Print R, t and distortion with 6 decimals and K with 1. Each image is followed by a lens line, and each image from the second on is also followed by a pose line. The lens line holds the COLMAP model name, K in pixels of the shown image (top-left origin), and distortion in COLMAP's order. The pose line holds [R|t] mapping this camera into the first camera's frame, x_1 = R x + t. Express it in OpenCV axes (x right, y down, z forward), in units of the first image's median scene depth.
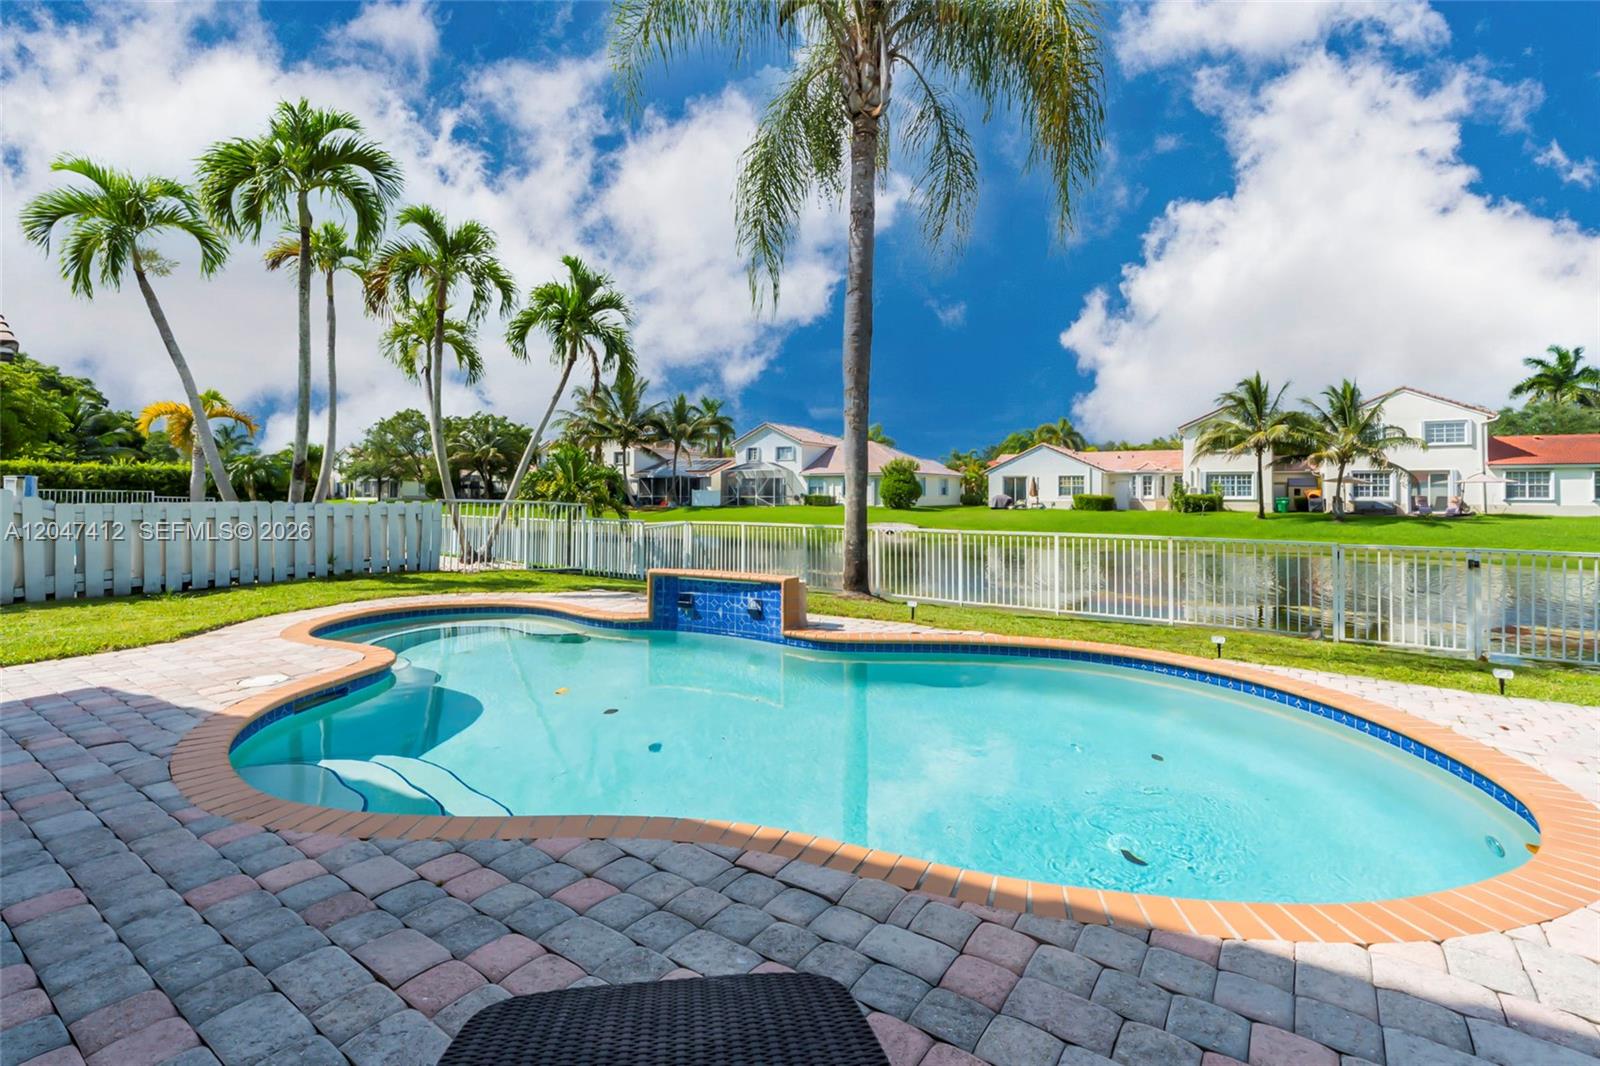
lens RADIAL K [[741.7, 0, 790.9], [0, 741.7, 483.4], [0, 0, 1]] dist [0.000568, -0.000156]
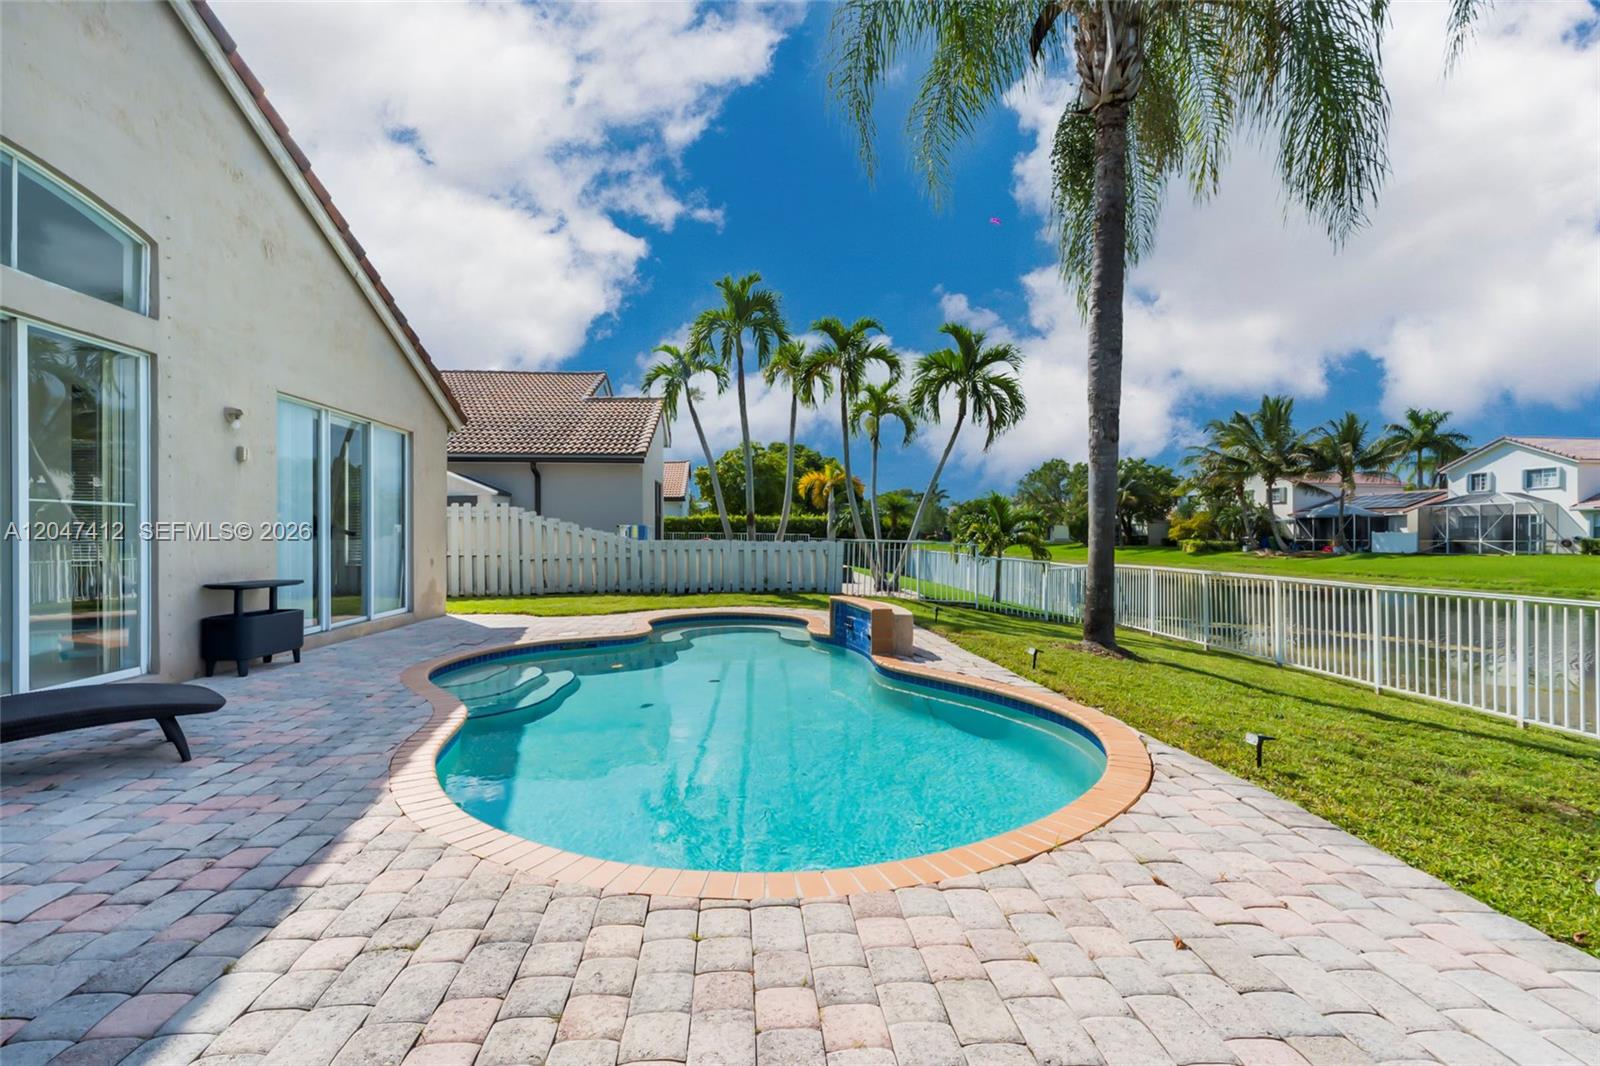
lens RADIAL K [[741.7, 0, 793.9], [0, 741.7, 532.6], [0, 0, 1]] dist [0.000568, -0.000156]
pose [[0.614089, -0.003612, -0.789229, 0.117506], [0.009404, 0.999952, 0.002741, 0.001442], [0.789181, -0.009105, 0.614093, 0.032755]]
